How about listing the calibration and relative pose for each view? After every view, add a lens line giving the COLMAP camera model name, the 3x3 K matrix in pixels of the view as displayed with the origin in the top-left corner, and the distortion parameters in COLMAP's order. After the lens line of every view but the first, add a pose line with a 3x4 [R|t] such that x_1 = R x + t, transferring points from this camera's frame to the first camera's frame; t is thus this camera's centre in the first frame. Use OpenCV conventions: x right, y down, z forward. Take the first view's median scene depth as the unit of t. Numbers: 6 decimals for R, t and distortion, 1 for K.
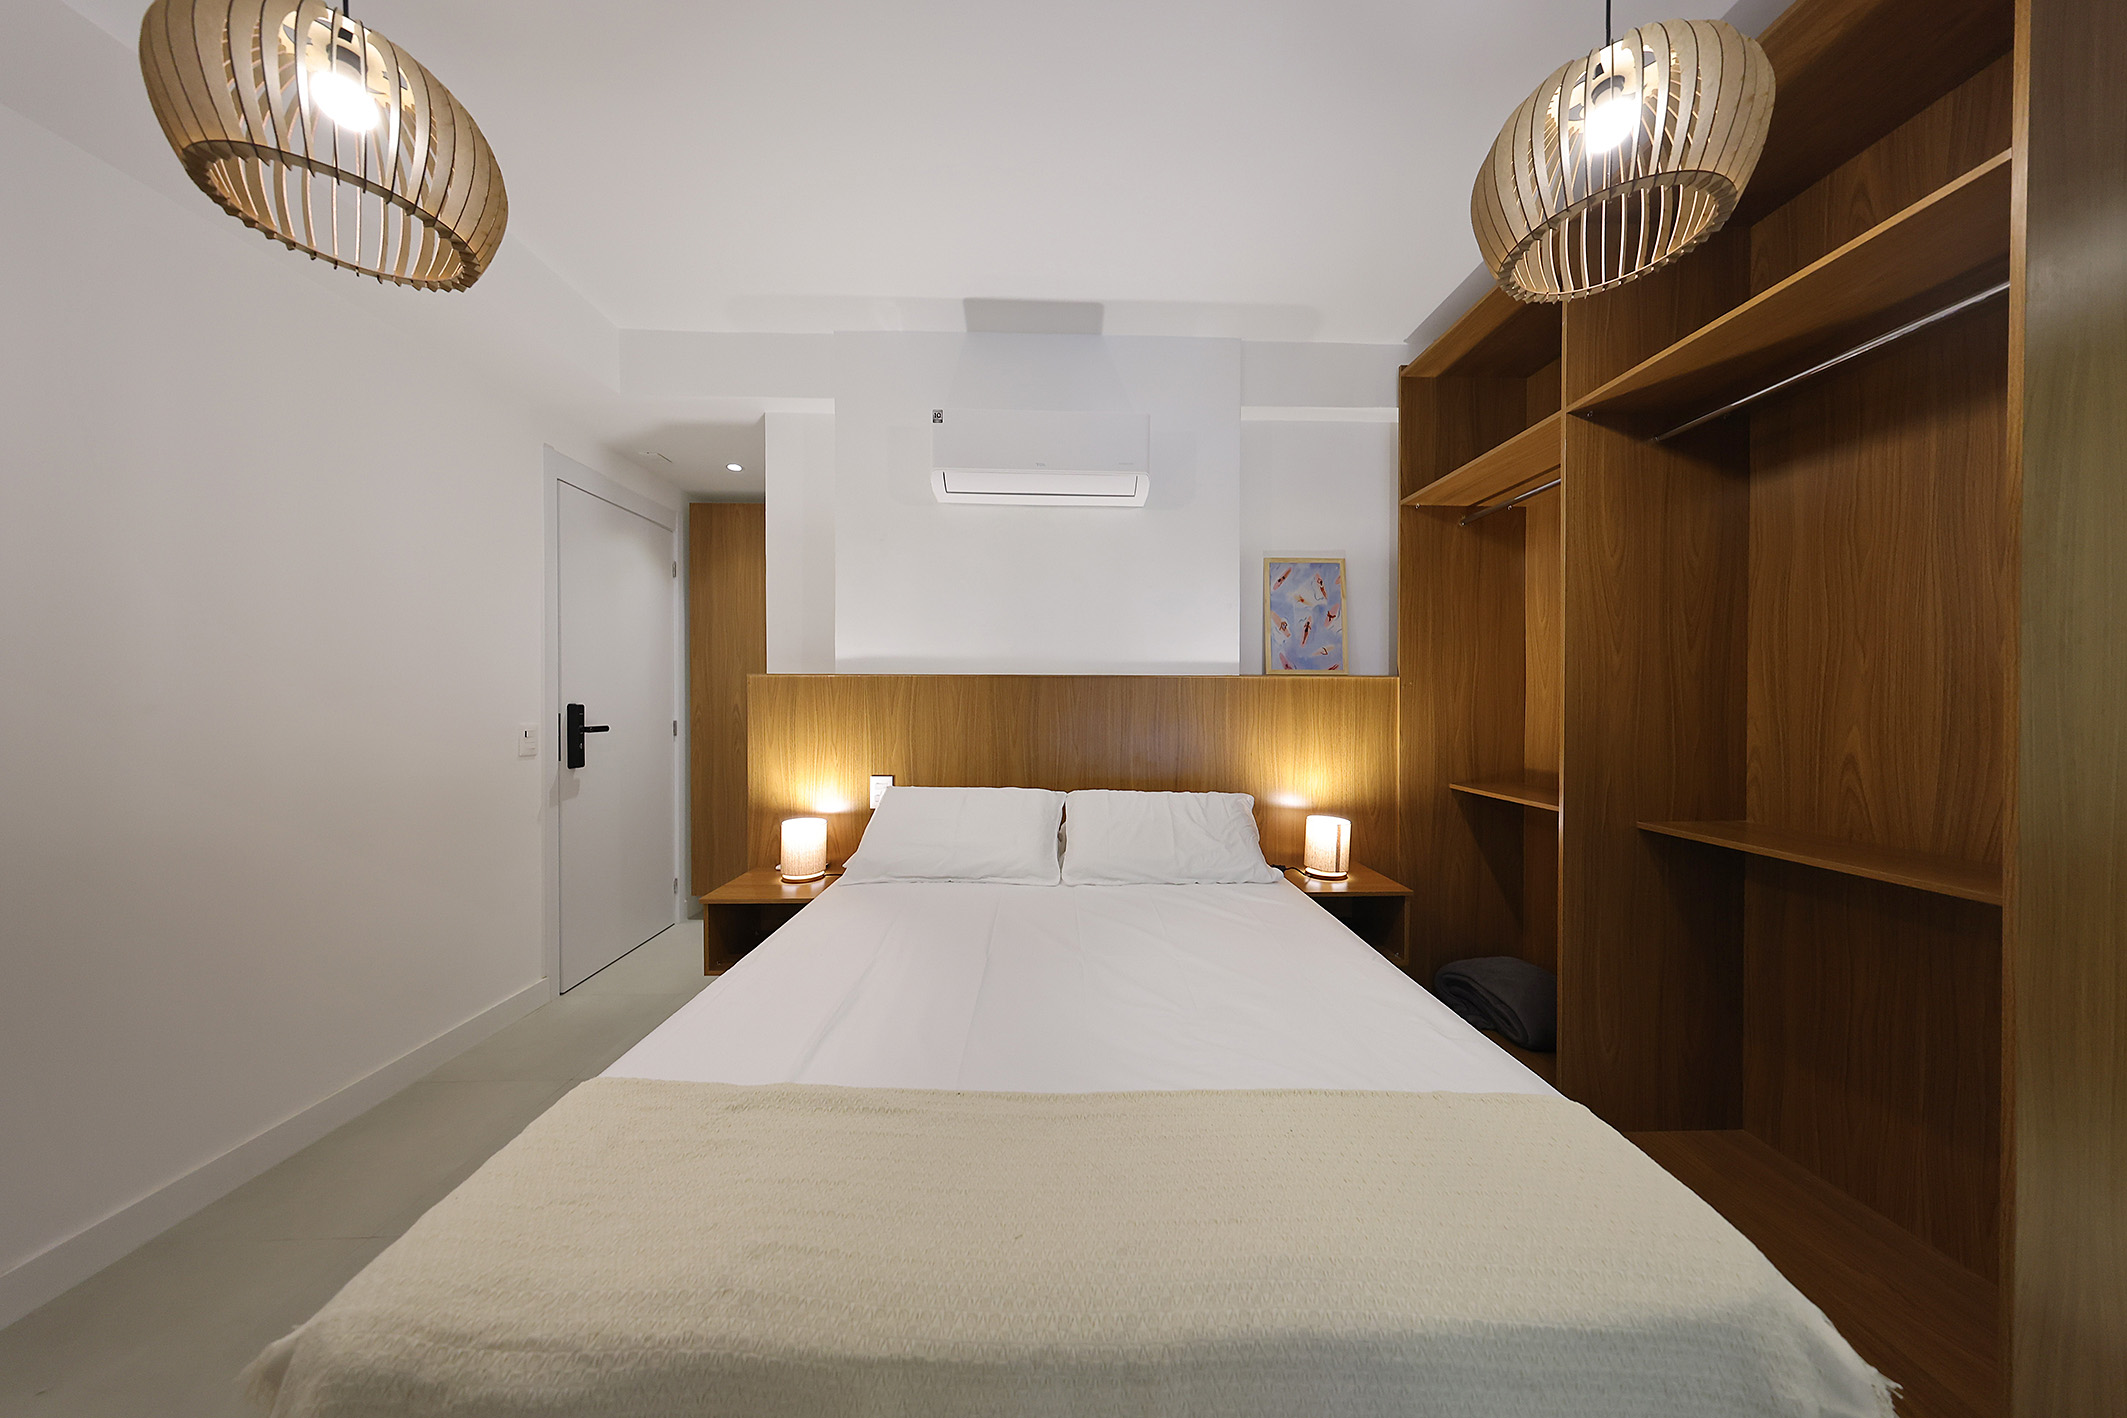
lens RADIAL K [[636.9, 0, 1065.5], [0, 636.9, 707.6], [0, 0, 1]] dist [-0.000872, 0.000068]
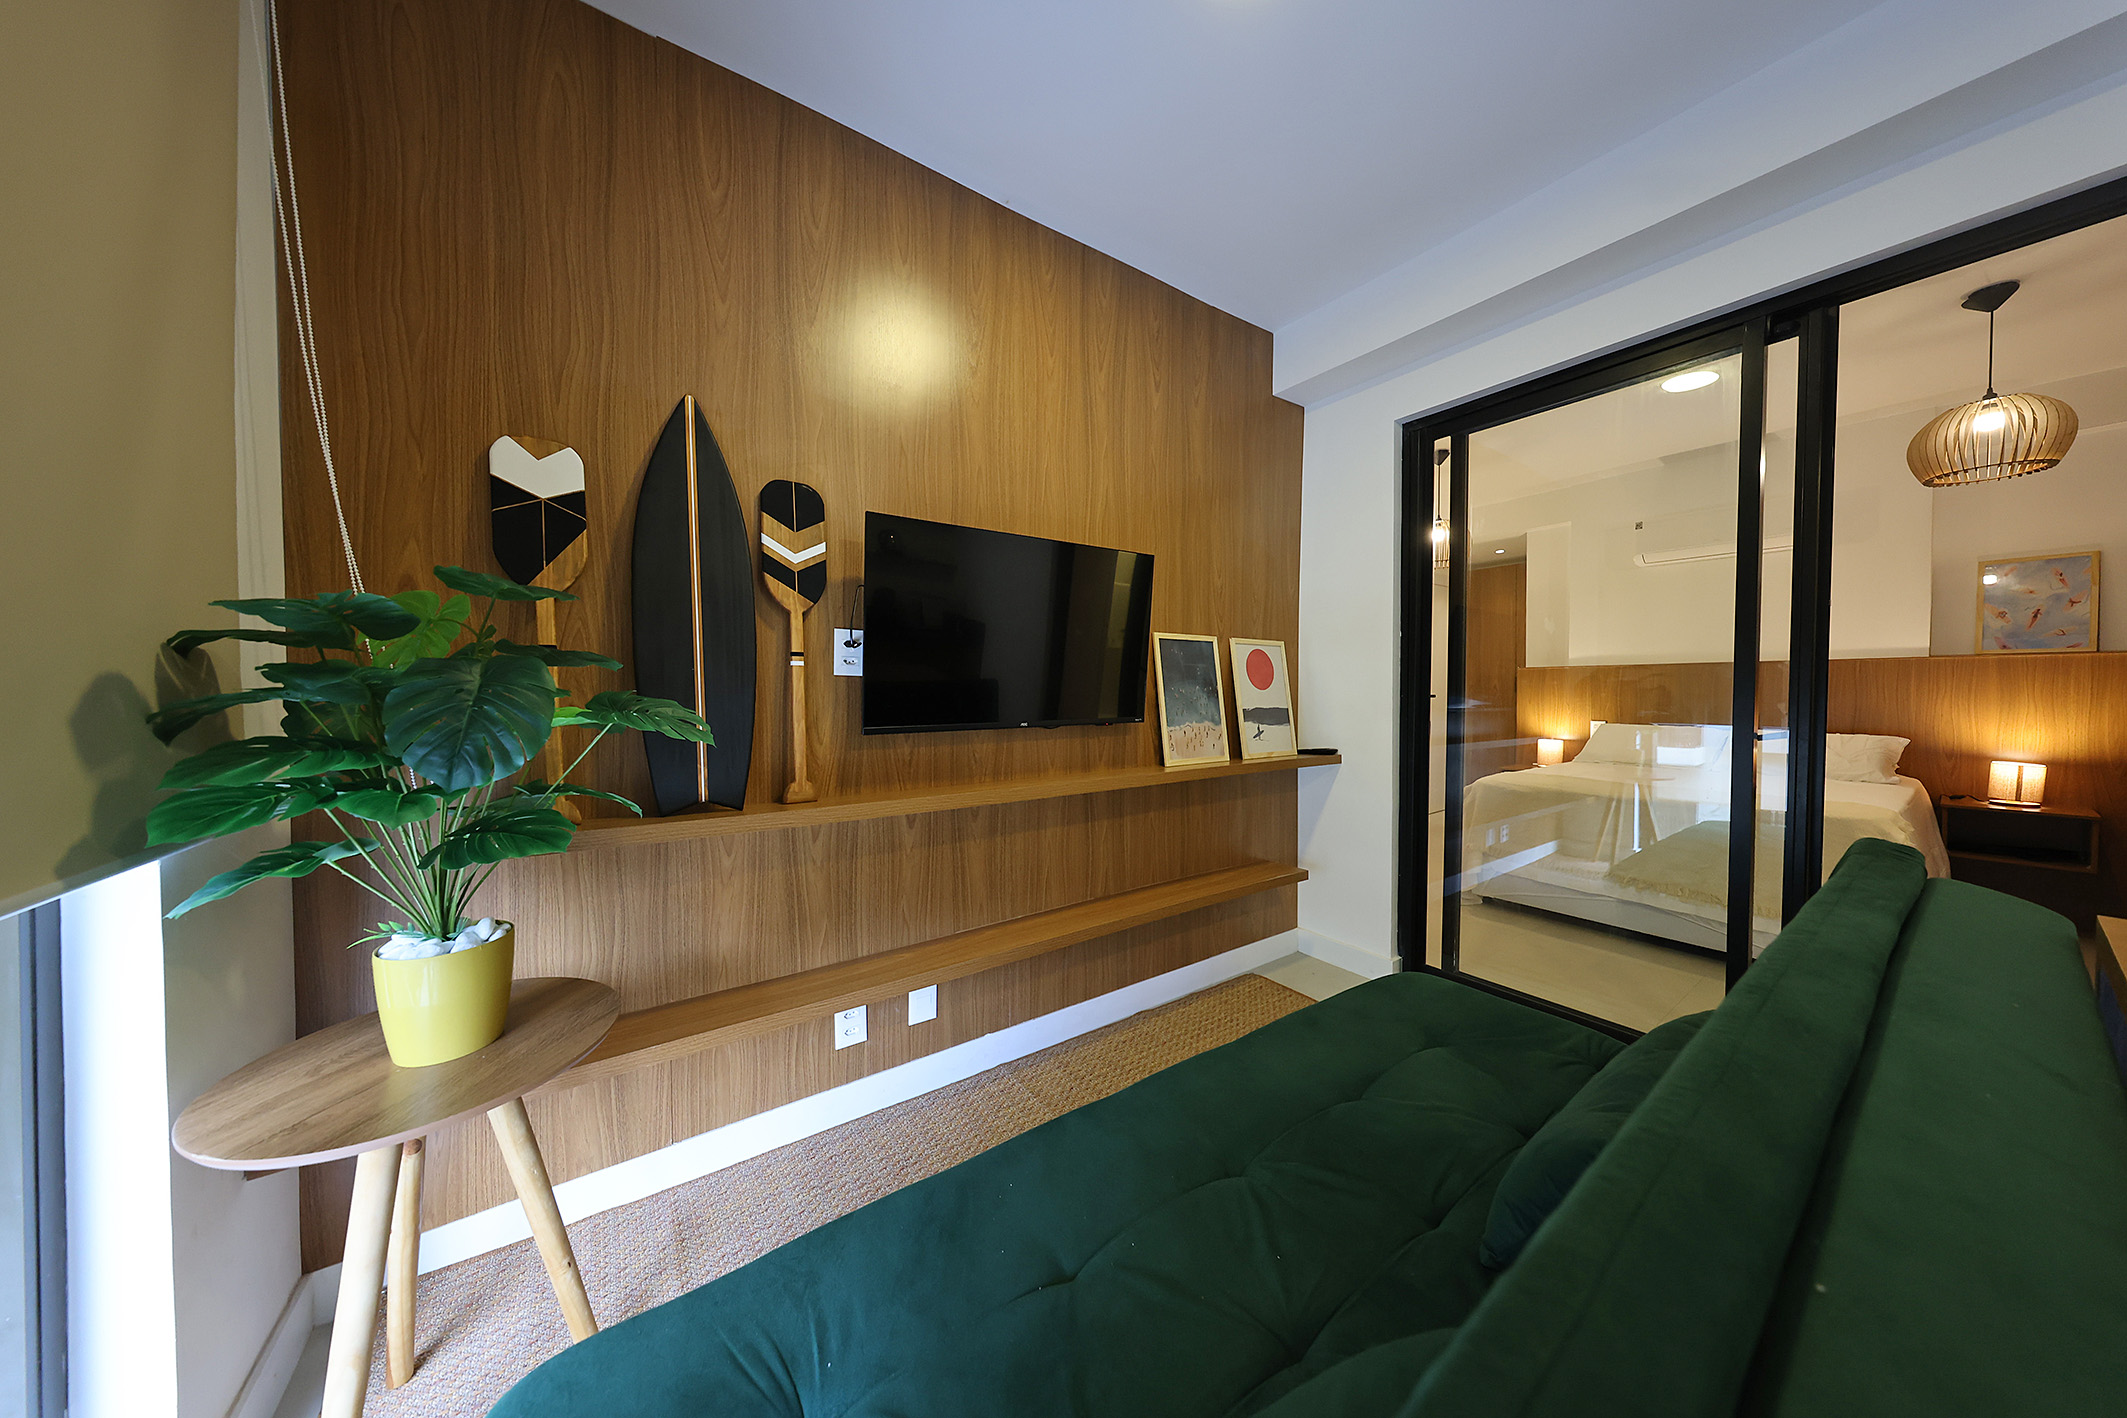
lens RADIAL K [[638.7, 0, 1065.2], [0, 638.7, 706.7], [0, 0, 1]] dist [0.000624, 0.000053]
pose [[0.546447, 0.016621, -0.837329, 0.415214], [-0.002805, 0.999834, 0.018016, 0.037076], [0.837489, -0.007496, 0.546403, -1.300194]]
